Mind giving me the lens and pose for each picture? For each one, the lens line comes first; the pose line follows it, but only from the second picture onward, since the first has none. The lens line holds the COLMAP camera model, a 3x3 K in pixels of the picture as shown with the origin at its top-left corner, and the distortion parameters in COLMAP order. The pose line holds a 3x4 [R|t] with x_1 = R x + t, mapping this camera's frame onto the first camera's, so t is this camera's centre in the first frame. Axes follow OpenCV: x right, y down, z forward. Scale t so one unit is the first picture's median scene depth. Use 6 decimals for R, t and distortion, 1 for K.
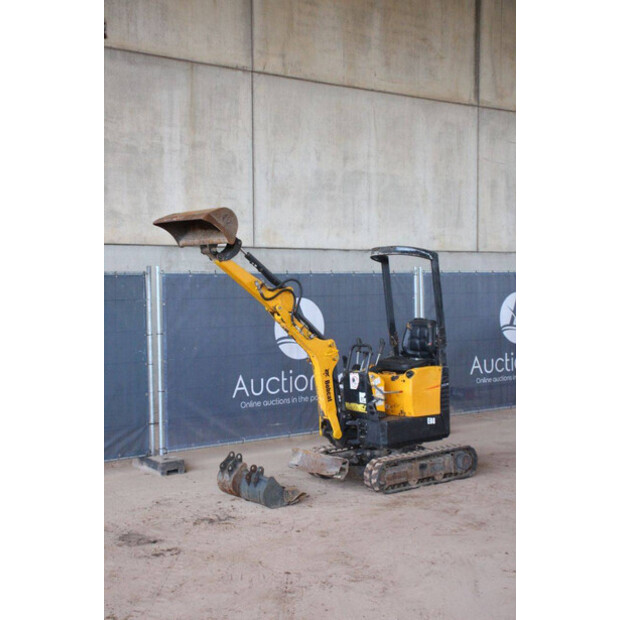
lens RADIAL K [[916.1, 0, 310.8], [0, 916.1, 312.0], [0, 0, 1]] dist [0.099703, 0.000000]
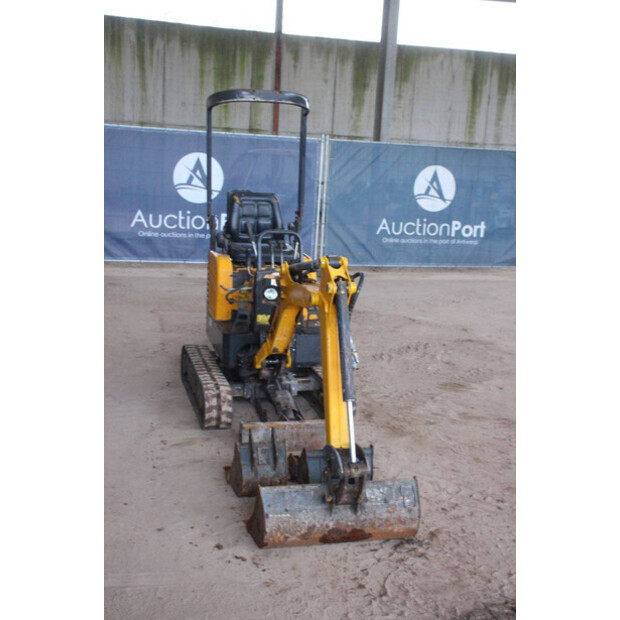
lens RADIAL K [[781.4, 0, 309.7], [0, 781.4, 319.5], [0, 0, 1]] dist [0.041628, 0.000000]
pose [[0.383517, -0.167257, 0.908262, -0.464377], [-0.029294, 0.980766, 0.192979, -0.014026], [-0.923069, -0.100617, 0.371241, 0.701096]]
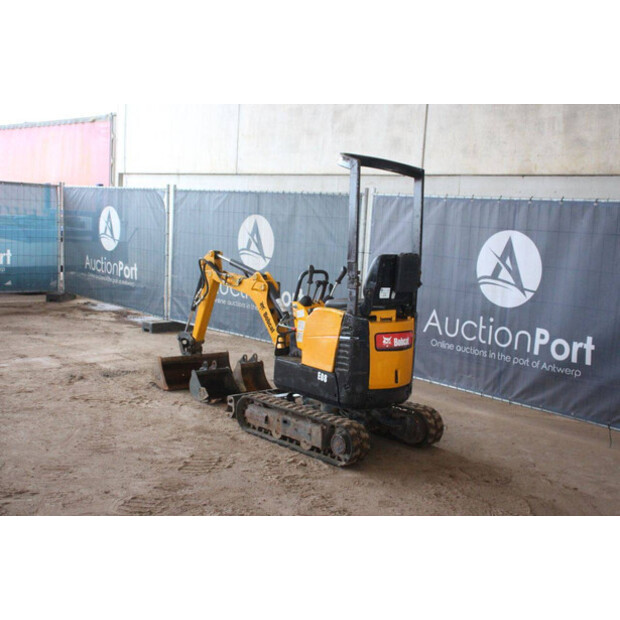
lens RADIAL K [[781.4, 0, 312.7], [0, 781.4, 302.1], [0, 0, 1]] dist [0.041628, 0.000000]
pose [[0.080608, 0.125432, -0.988822, 0.736810], [-0.090798, 0.988850, 0.118034, -0.020886], [0.992602, 0.080268, 0.091098, 0.874425]]
